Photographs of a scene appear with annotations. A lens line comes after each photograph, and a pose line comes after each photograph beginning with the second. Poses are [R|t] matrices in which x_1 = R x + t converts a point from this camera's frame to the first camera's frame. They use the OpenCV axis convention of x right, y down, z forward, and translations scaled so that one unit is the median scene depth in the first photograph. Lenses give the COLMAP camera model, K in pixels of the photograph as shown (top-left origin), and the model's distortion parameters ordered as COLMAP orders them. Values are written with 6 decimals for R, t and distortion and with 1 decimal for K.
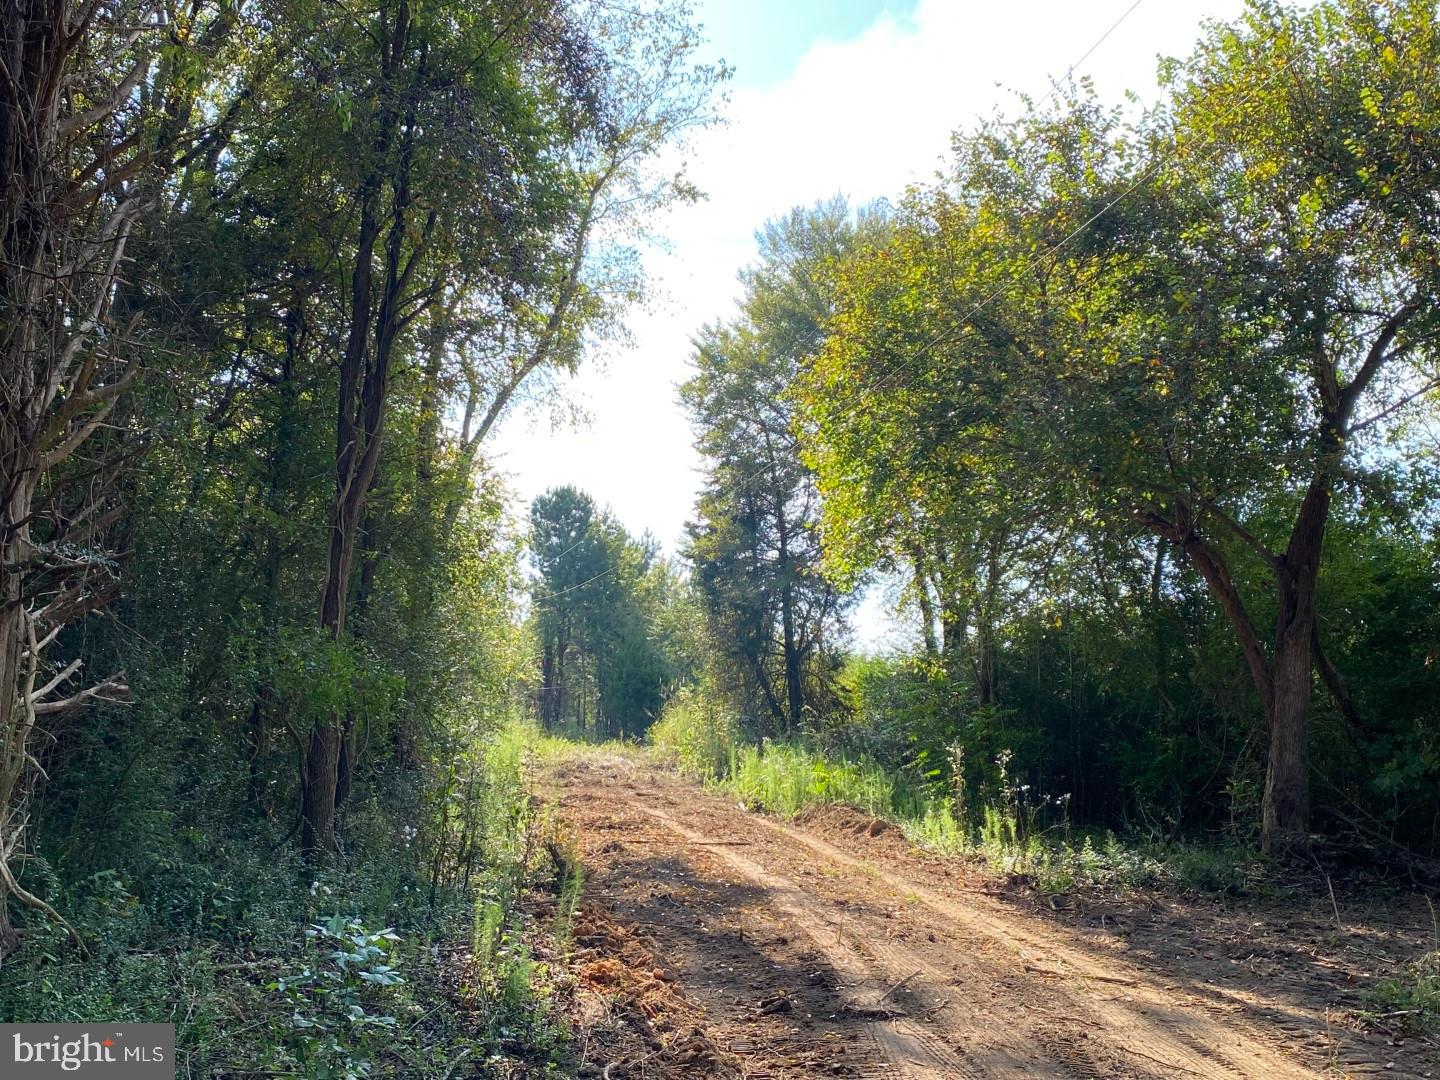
lens RADIAL K [[1456.6, 0, 720.9], [0, 1456.6, 538.2], [0, 0, 1]] dist [0.024430, 0.000000]
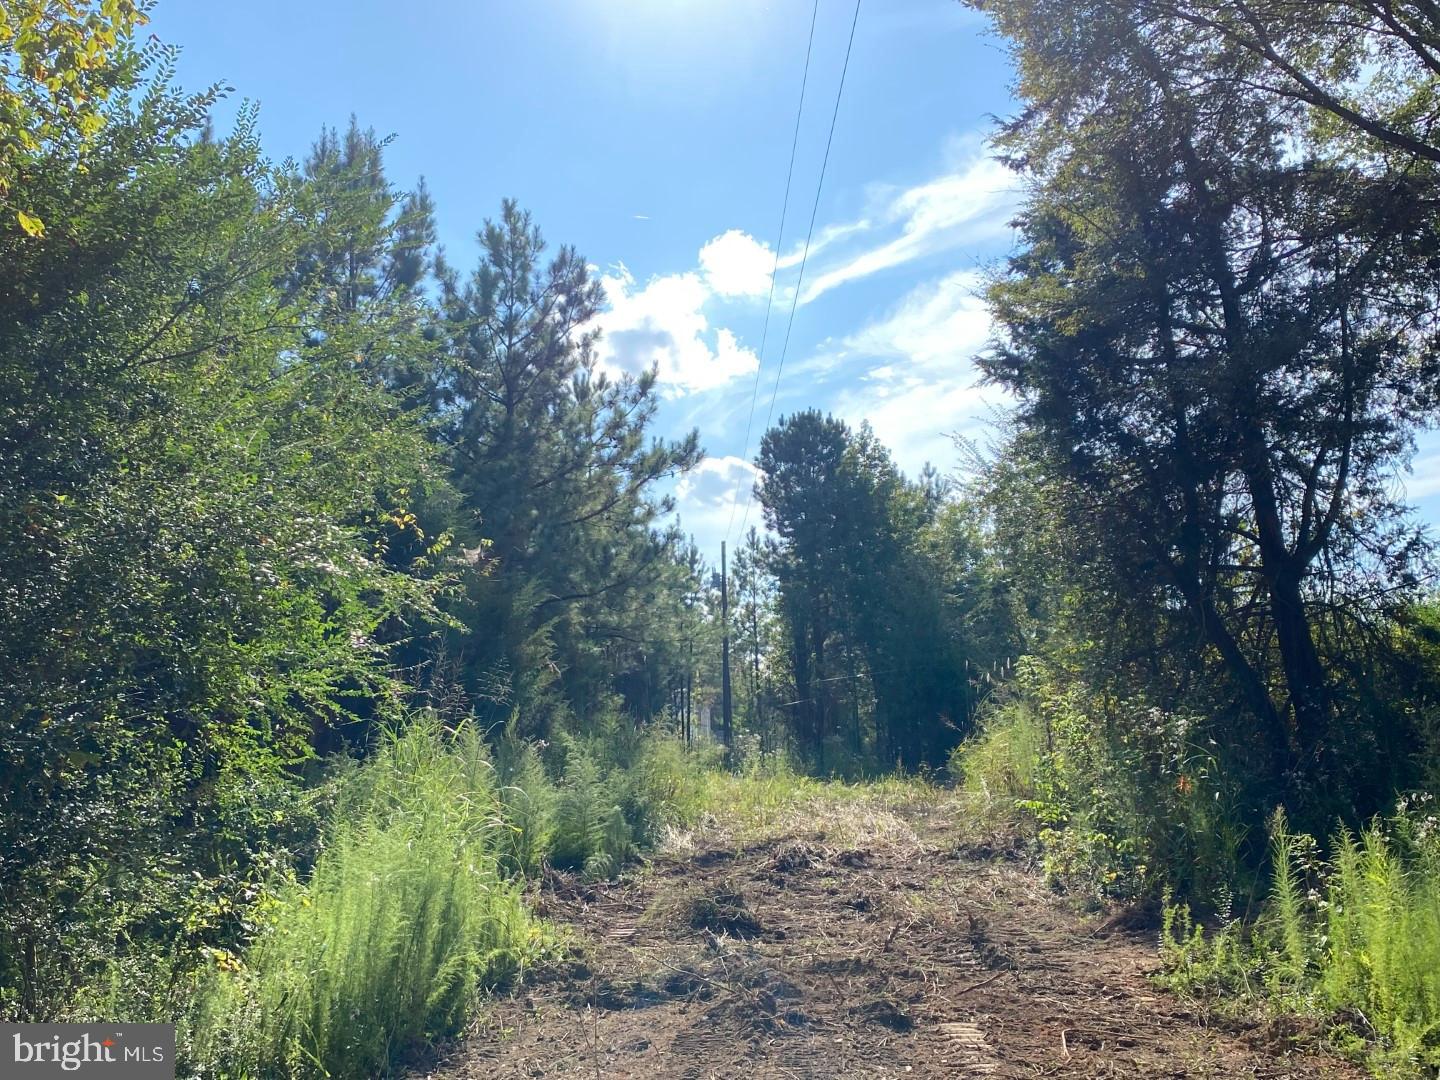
lens RADIAL K [[1456.6, 0, 716.0], [0, 1456.6, 540.2], [0, 0, 1]] dist [0.024430, 0.000000]
pose [[0.976514, -0.084539, -0.198178, -0.014104], [0.082402, 0.996418, -0.019019, 0.036507], [0.199076, 0.002242, 0.979982, 0.298795]]
